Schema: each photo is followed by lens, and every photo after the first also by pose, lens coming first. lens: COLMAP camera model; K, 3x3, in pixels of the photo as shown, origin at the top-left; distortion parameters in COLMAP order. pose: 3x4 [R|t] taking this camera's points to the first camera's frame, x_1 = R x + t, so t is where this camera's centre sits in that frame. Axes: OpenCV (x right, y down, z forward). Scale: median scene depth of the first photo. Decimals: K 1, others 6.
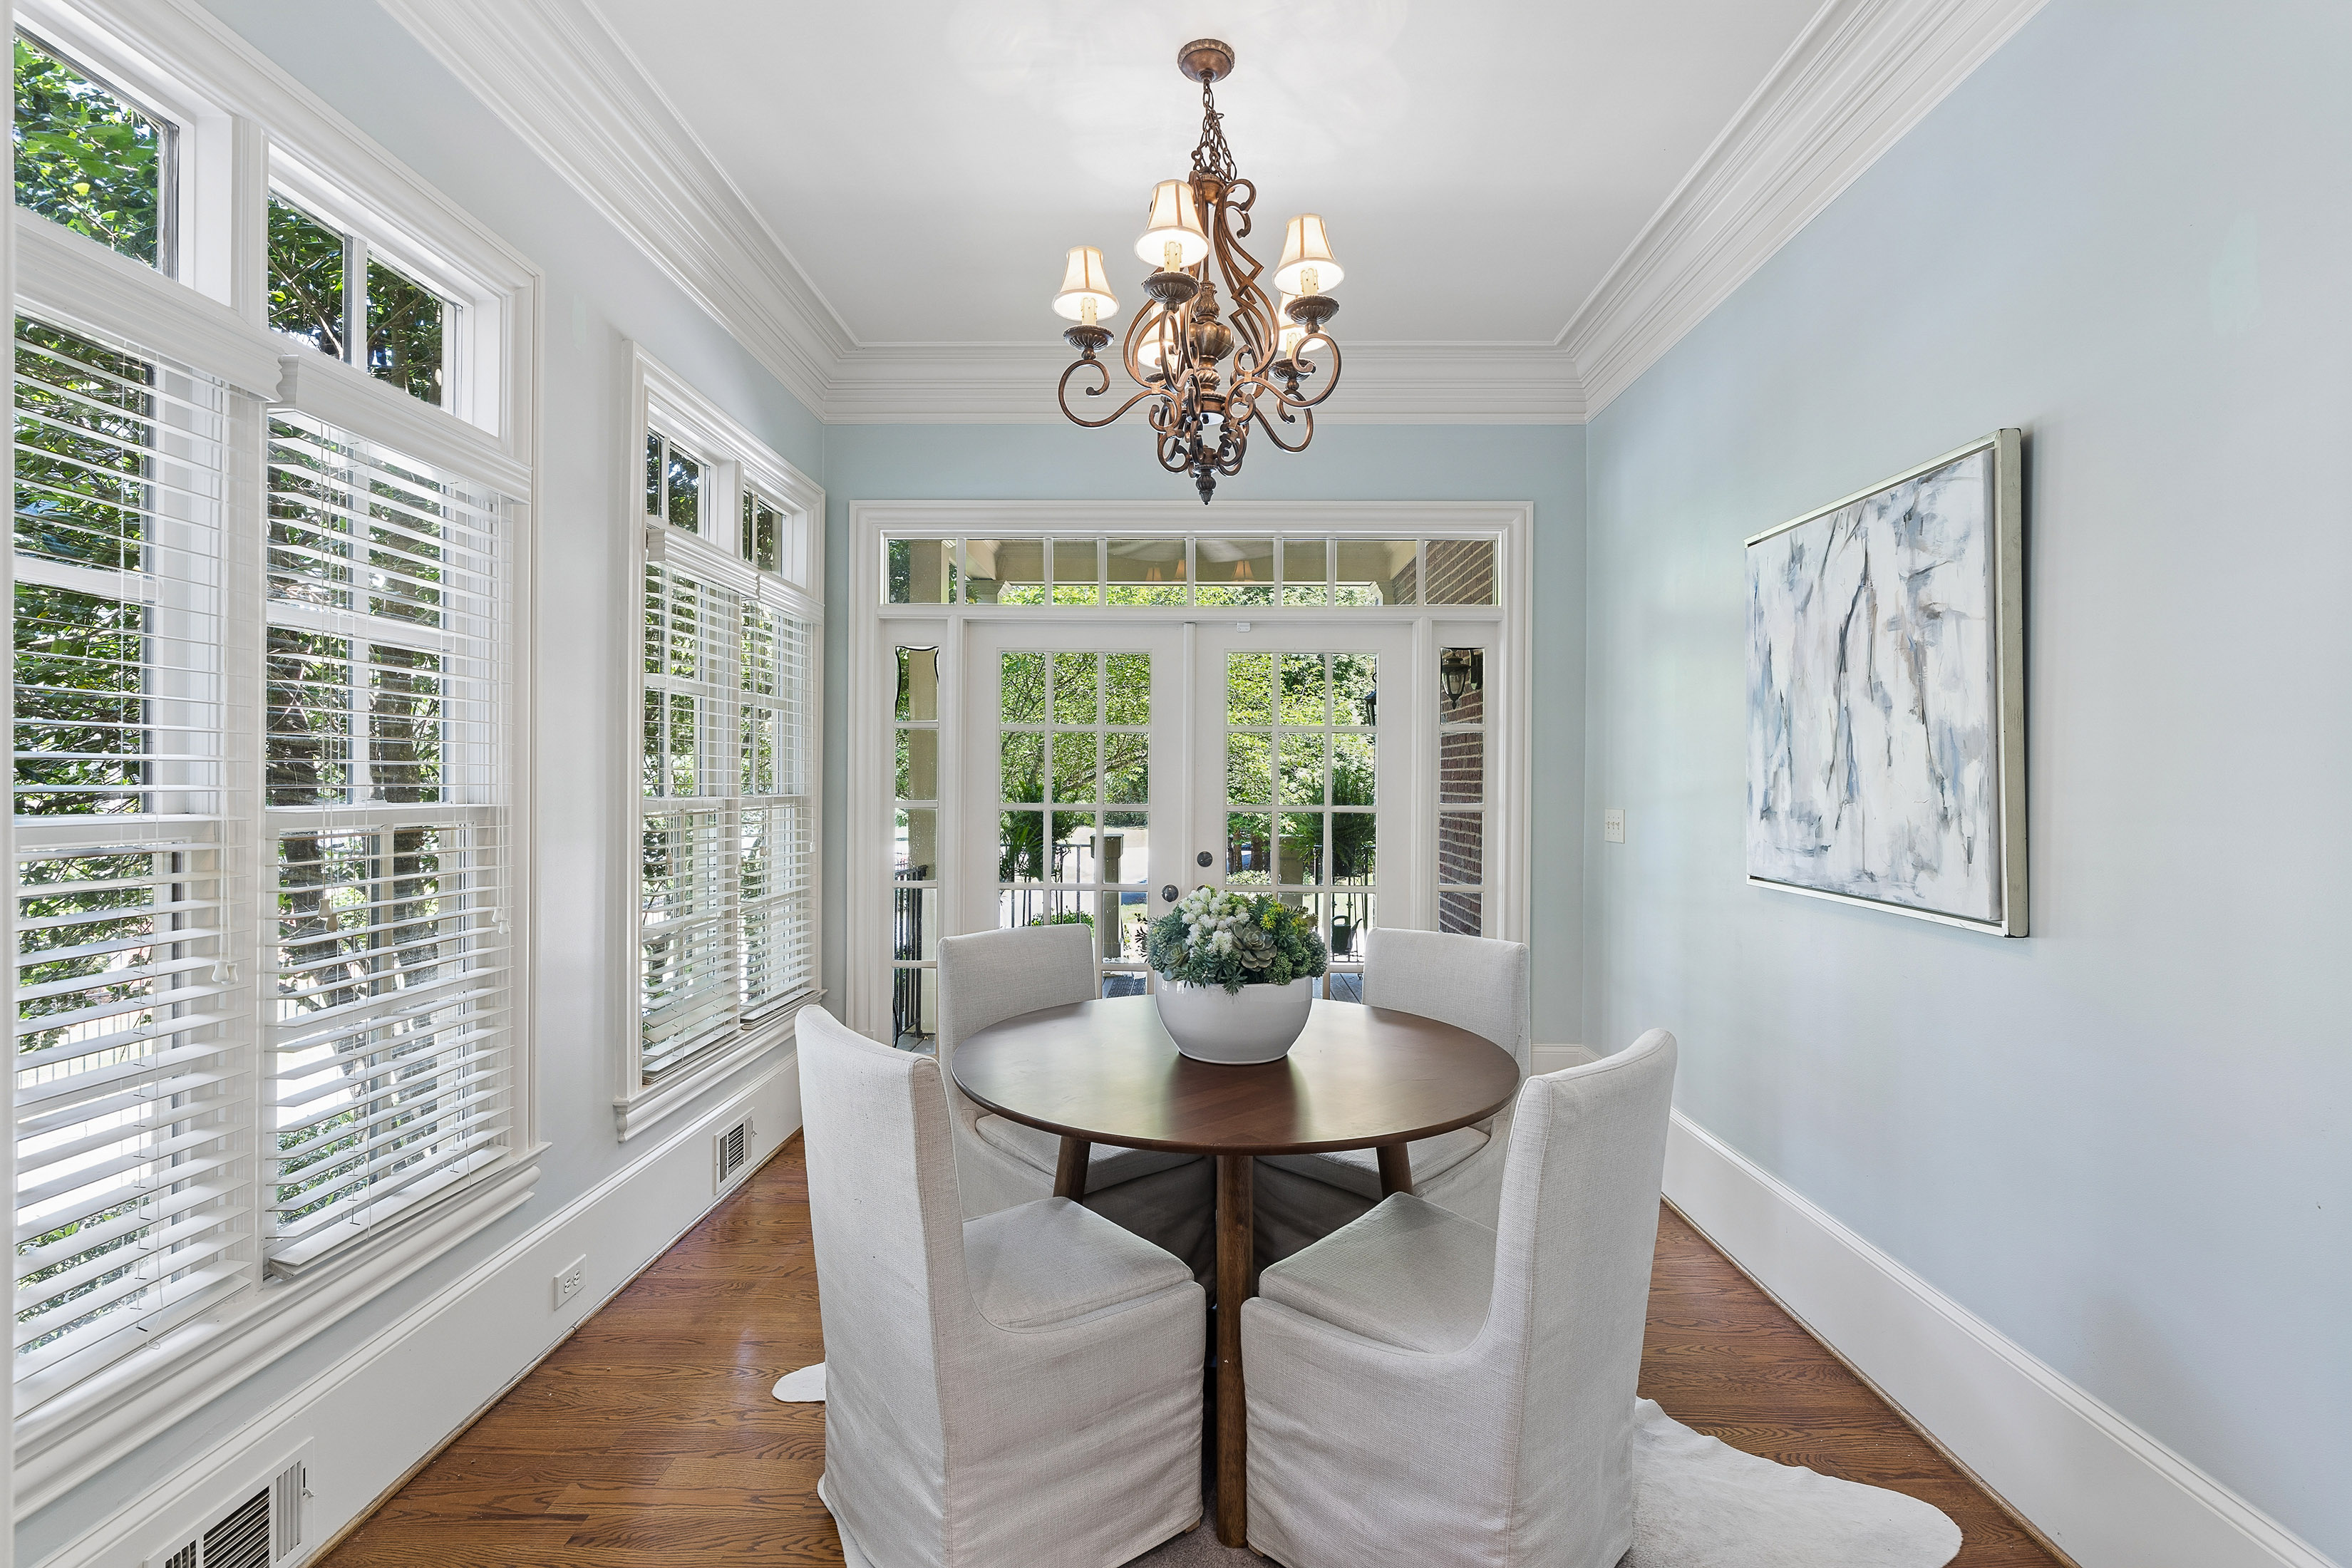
lens RADIAL K [[1061.6, 0, 1164.6], [0, 1061.6, 775.0], [0, 0, 1]] dist [-0.005733, 0.002259]
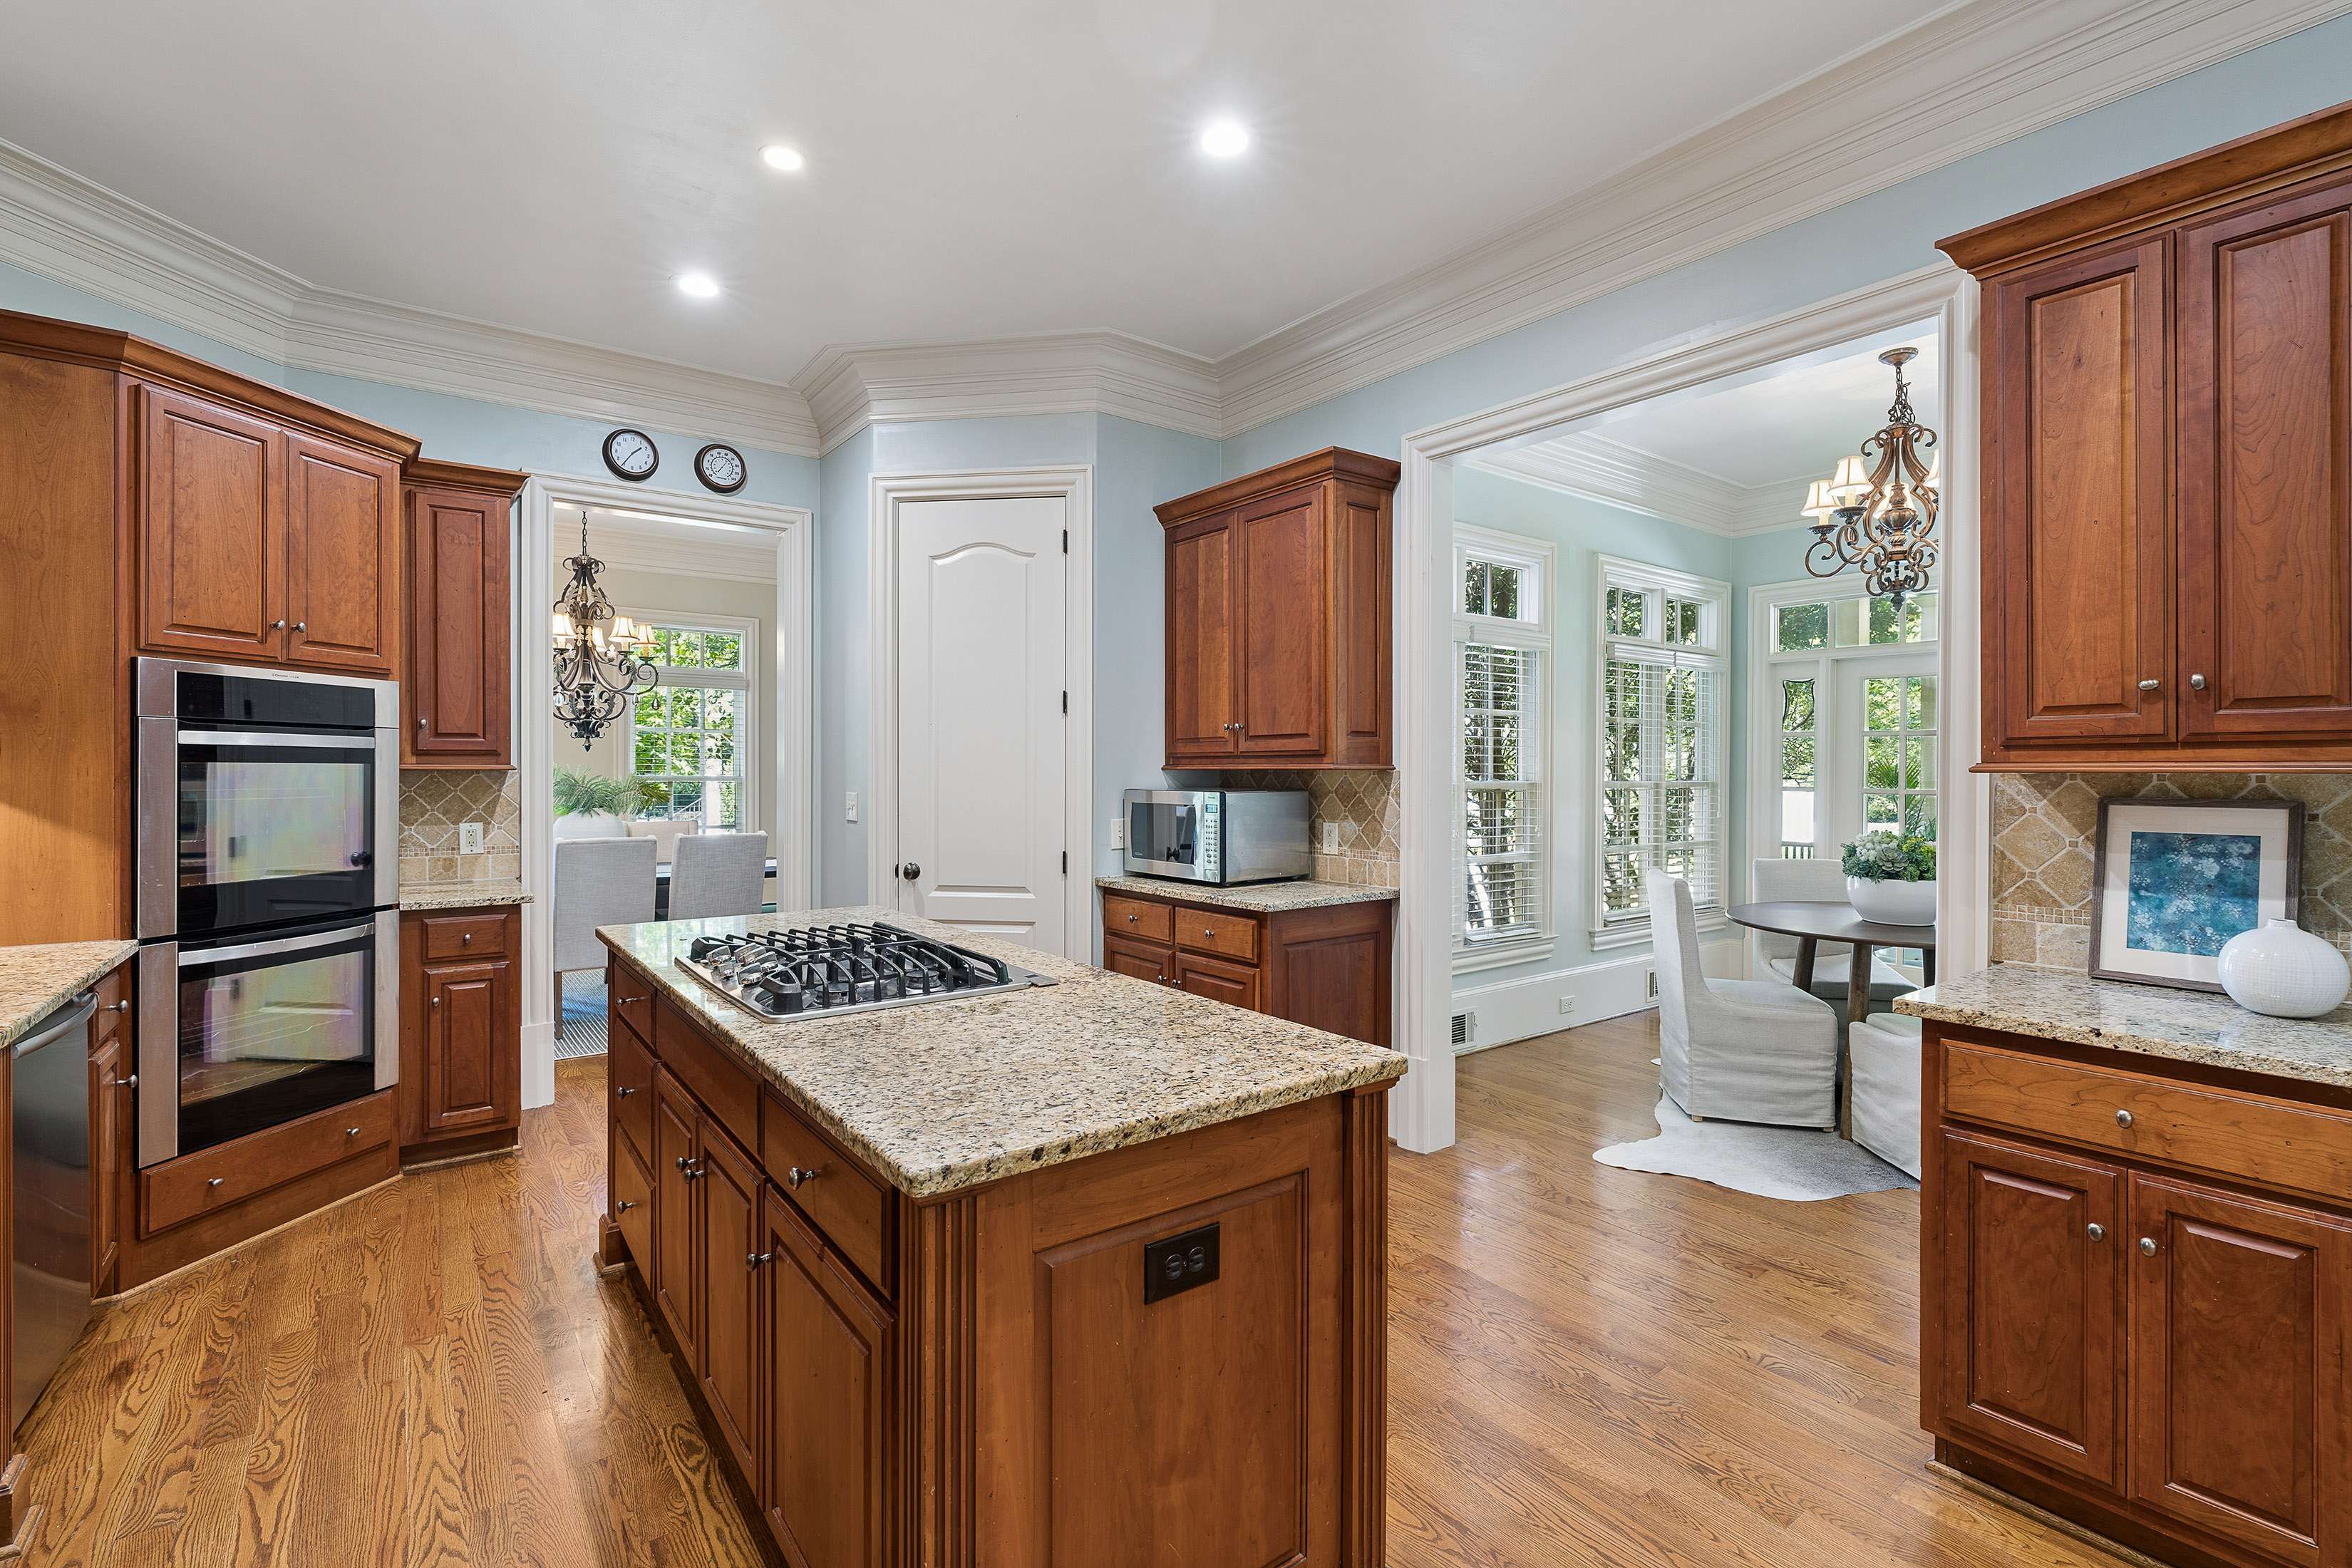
lens RADIAL K [[1061.6, 0, 1214.6], [0, 1061.6, 790.9], [0, 0, 1]] dist [-0.005733, 0.002259]
pose [[0.643226, 0.011861, -0.765584, 0.643428], [0.003870, 0.999817, 0.018741, 0.001239], [0.765666, -0.015018, 0.643063, -0.961223]]
